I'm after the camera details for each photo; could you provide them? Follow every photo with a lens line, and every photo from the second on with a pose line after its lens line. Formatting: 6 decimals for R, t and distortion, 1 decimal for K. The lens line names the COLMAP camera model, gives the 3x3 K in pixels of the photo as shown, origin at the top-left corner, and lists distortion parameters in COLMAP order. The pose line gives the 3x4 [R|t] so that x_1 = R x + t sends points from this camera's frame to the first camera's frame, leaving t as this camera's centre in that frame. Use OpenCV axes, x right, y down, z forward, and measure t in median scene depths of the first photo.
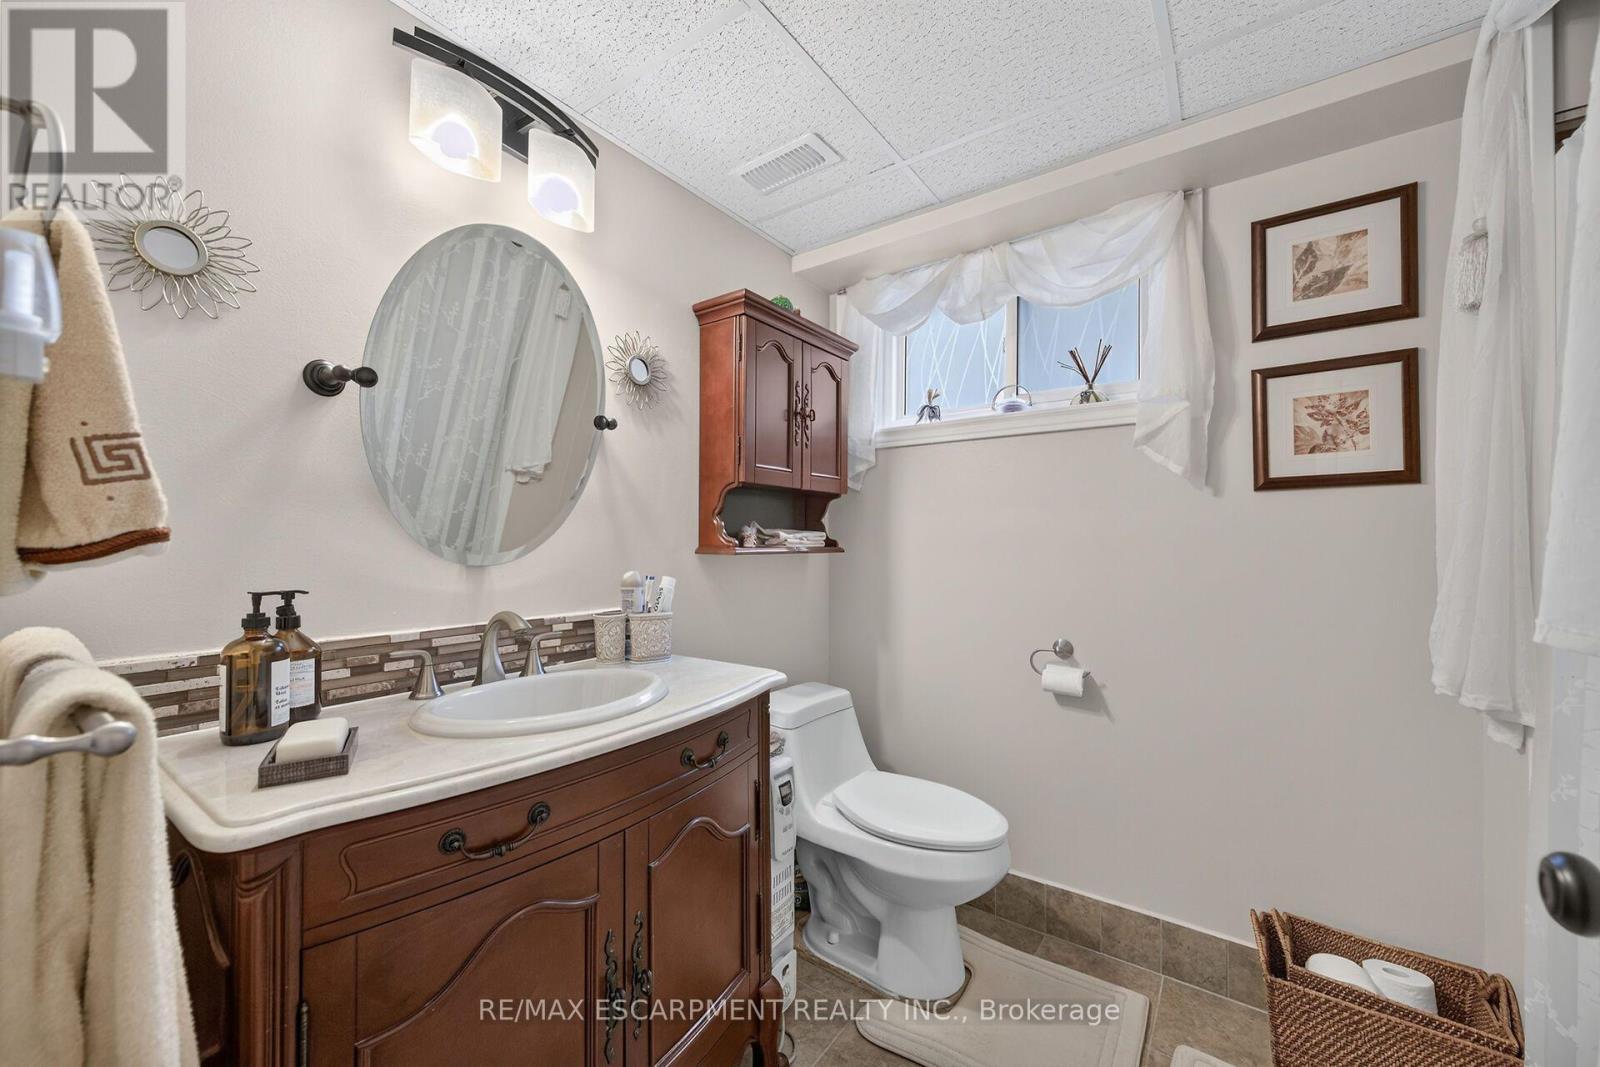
lens RADIAL K [[628.4, 0, 801.3], [0, 628.4, 539.3], [0, 0, 1]] dist [0.004433, -0.000549]
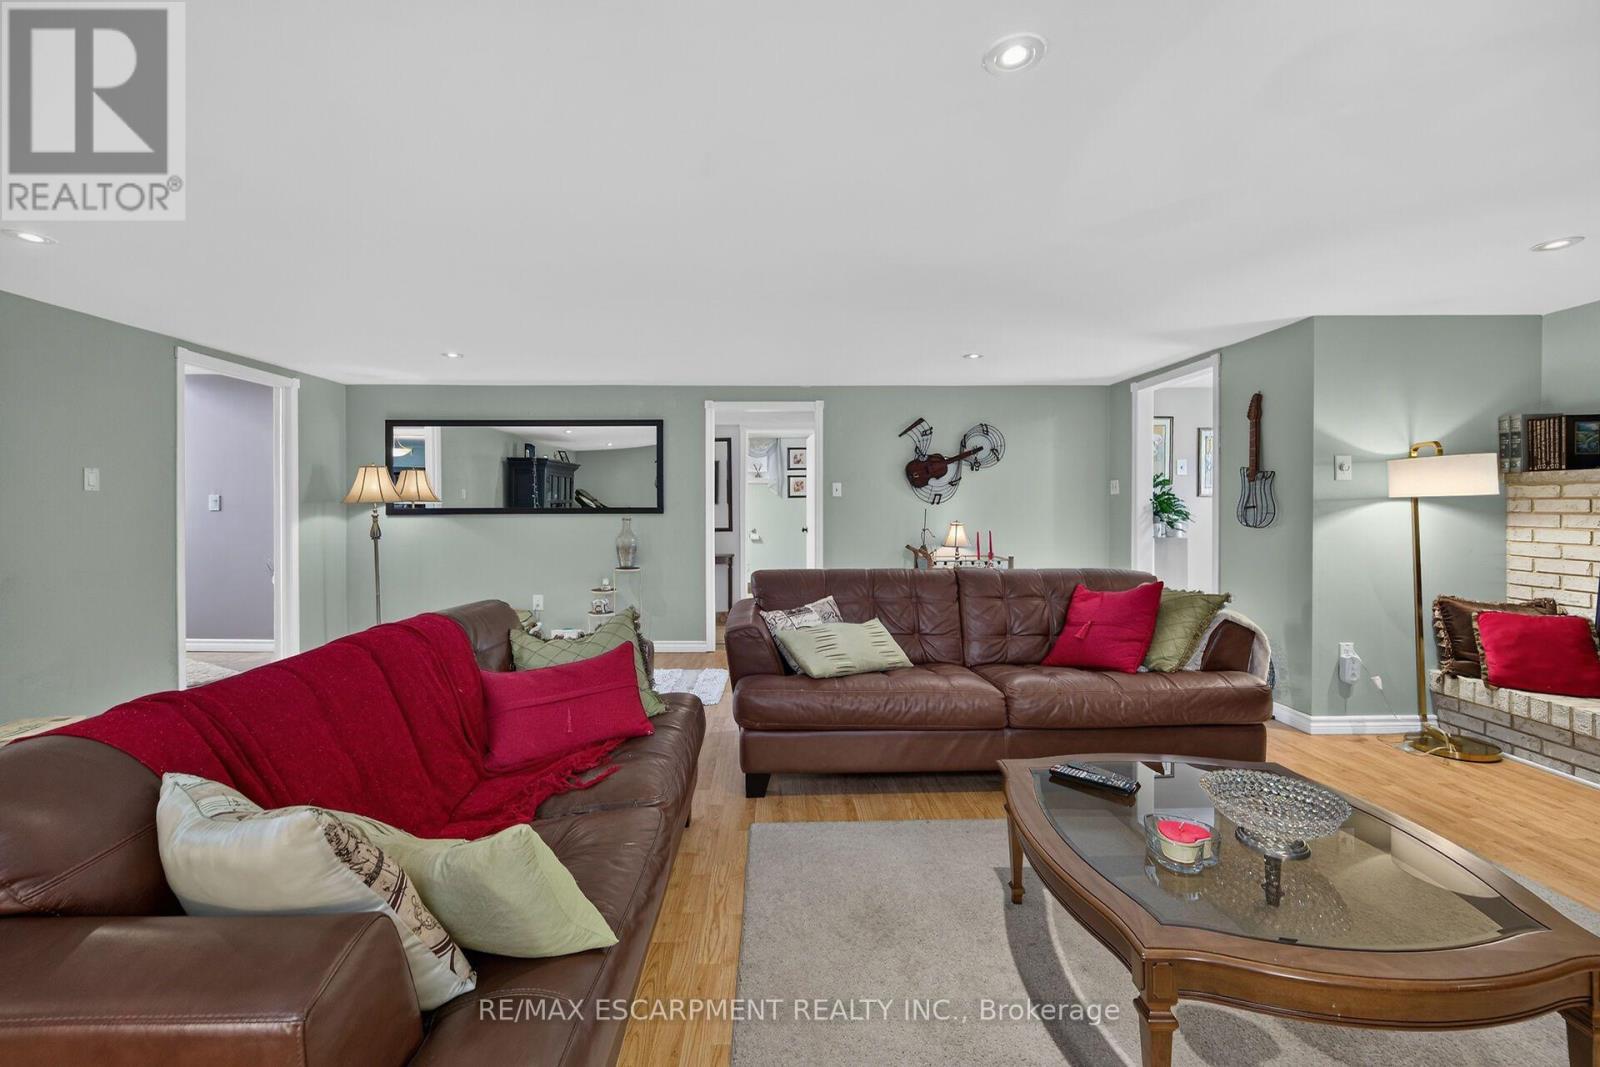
lens RADIAL K [[628.4, 0, 788.5], [0, 628.4, 502.9], [0, 0, 1]] dist [0.004433, -0.000549]
pose [[0.802407, 0.002374, 0.596772, -2.453843], [-0.007527, 0.999953, 0.006143, -0.070168], [-0.596729, -0.009421, 0.802387, -3.281061]]
